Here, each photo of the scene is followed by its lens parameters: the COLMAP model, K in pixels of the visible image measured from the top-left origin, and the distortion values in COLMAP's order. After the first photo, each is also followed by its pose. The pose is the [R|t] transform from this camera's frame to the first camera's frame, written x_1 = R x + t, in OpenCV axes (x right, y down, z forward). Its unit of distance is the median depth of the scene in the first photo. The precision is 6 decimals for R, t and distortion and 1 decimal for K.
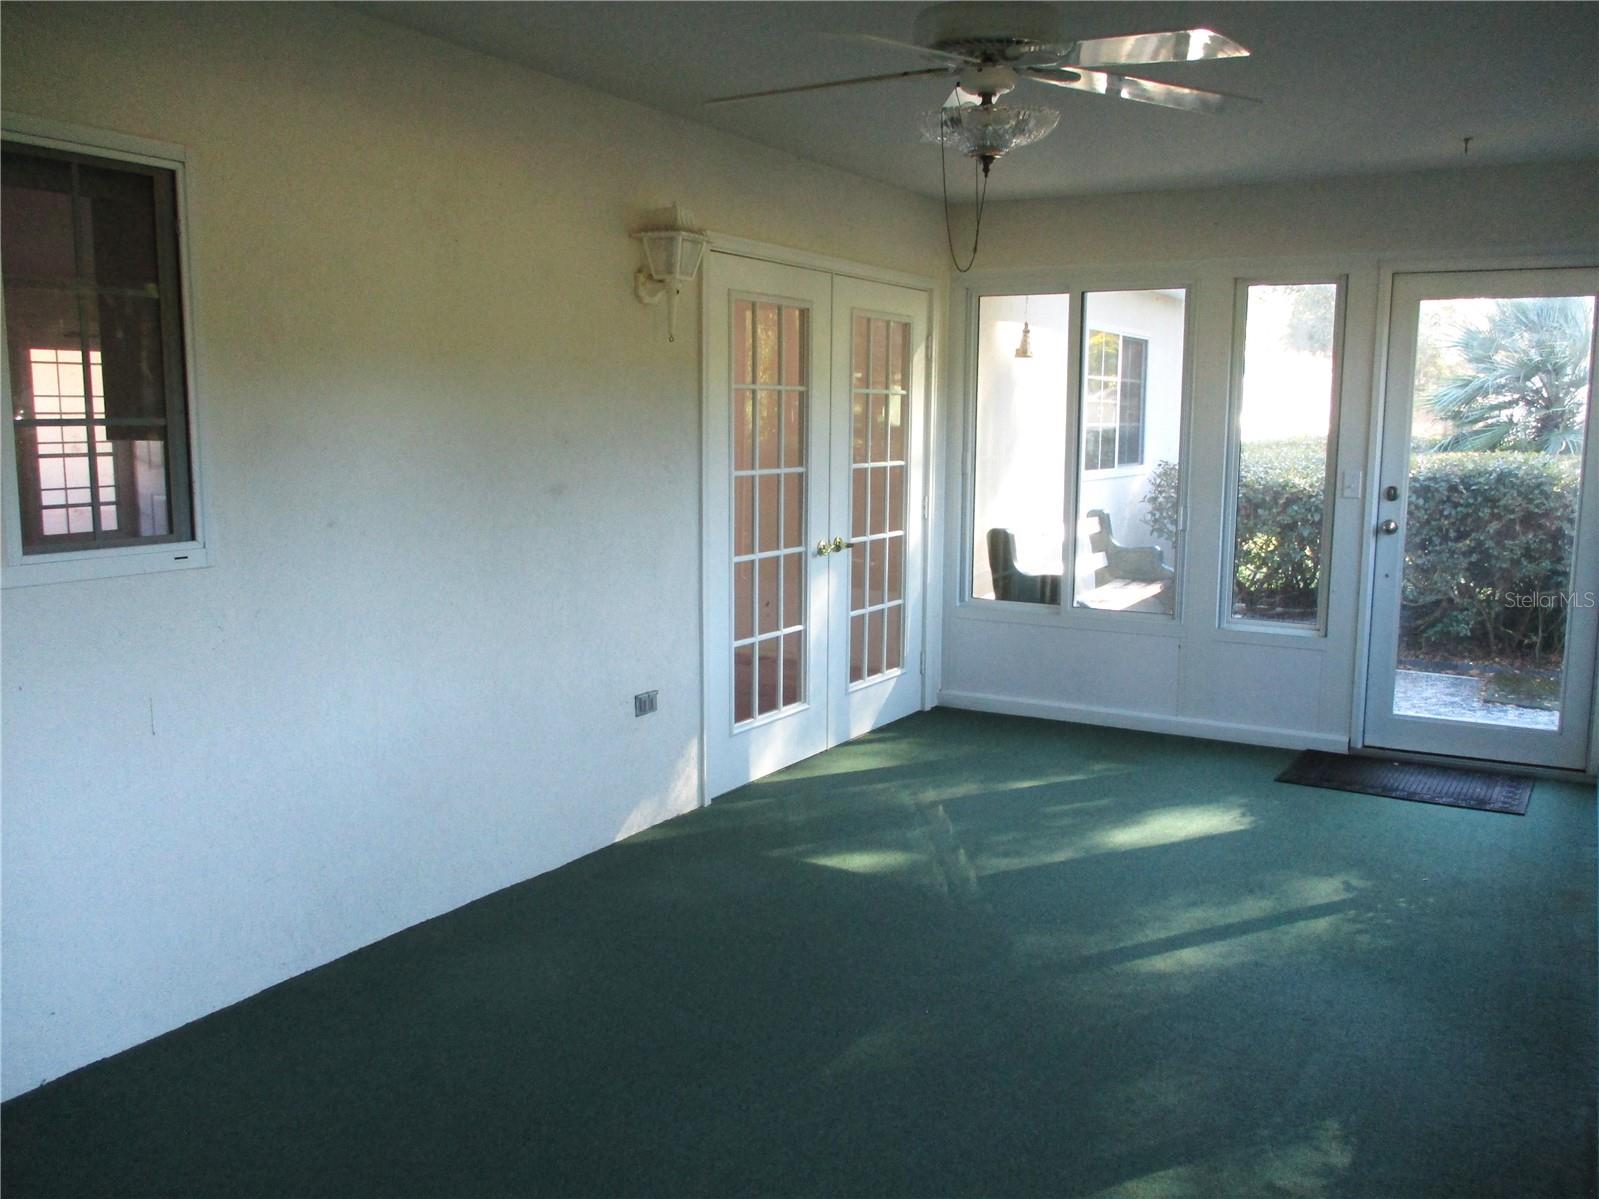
lens RADIAL K [[1338.4, 0, 802.3], [0, 1338.4, 602.5], [0, 0, 1]] dist [-0.024732, -0.002696]
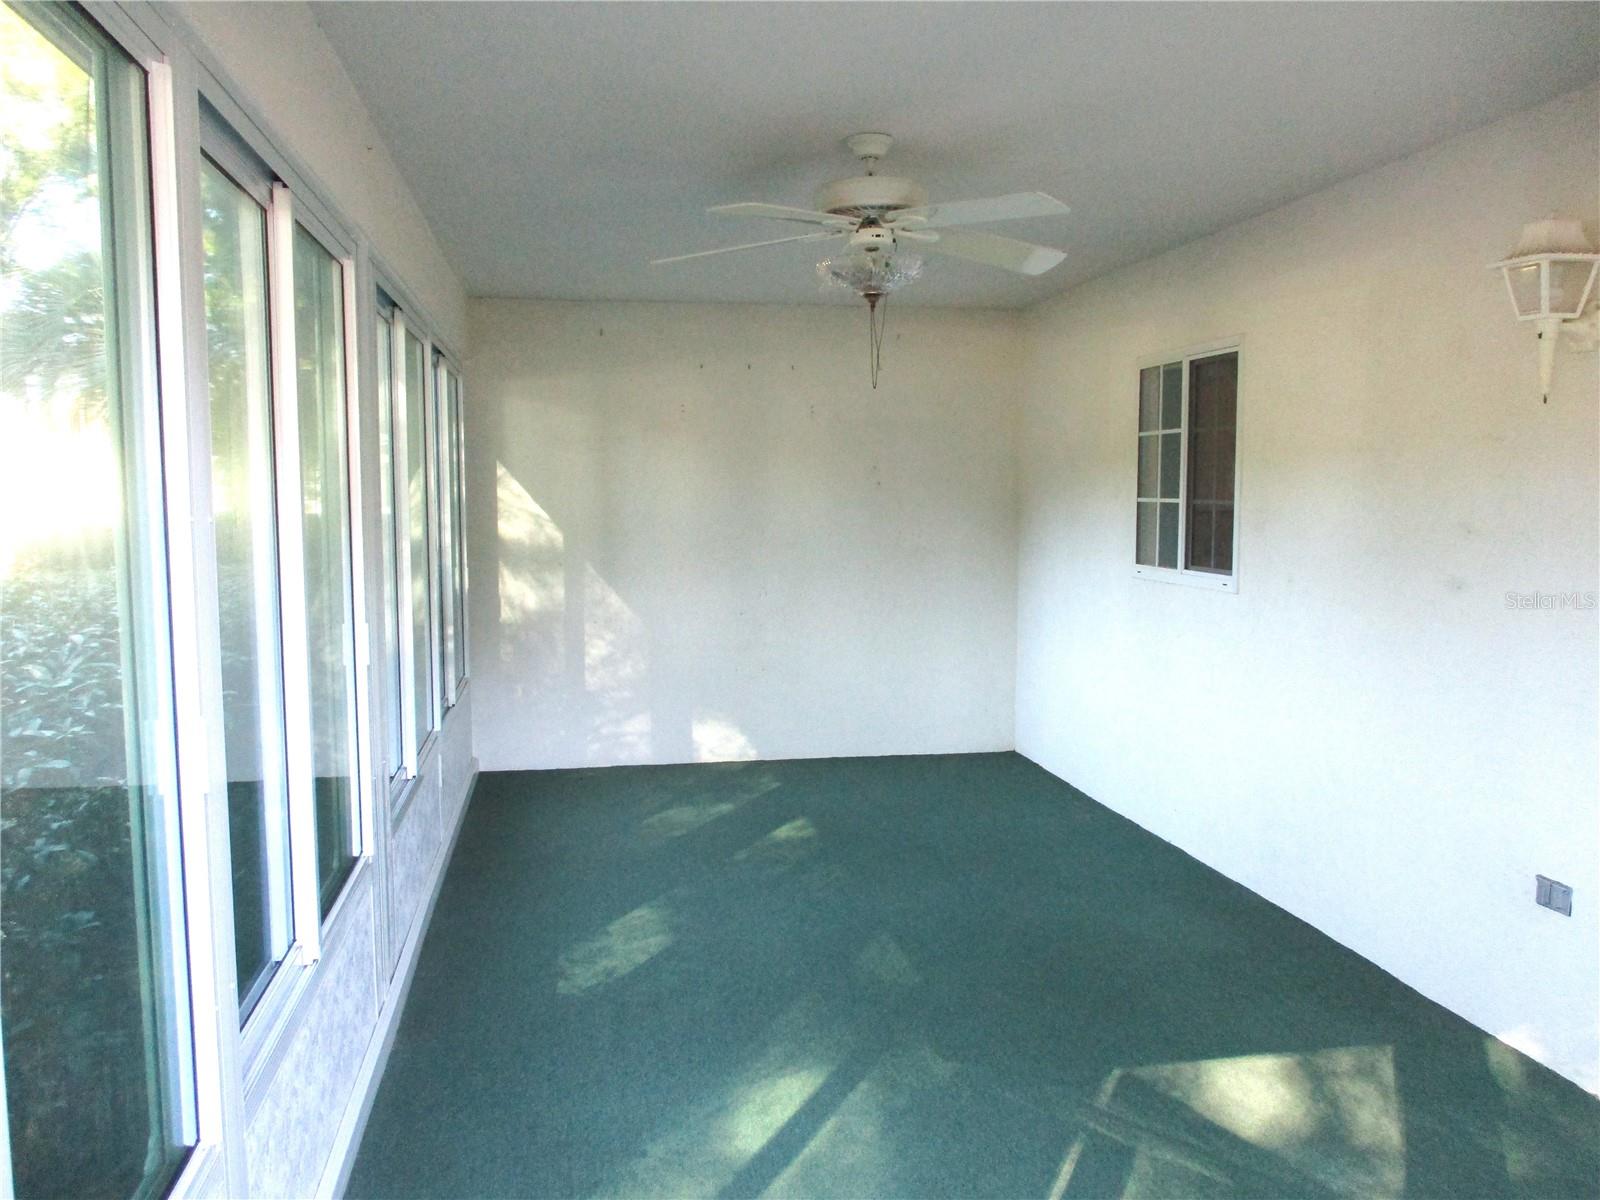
lens RADIAL K [[1339.2, 0, 802.8], [0, 1339.2, 603.0], [0, 0, 1]] dist [-0.024732, -0.002696]
pose [[-0.768093, 0.010758, -0.640248, 0.891174], [-0.135619, 0.974444, 0.179073, -0.207744], [0.625812, 0.224375, -0.747005, 1.665490]]
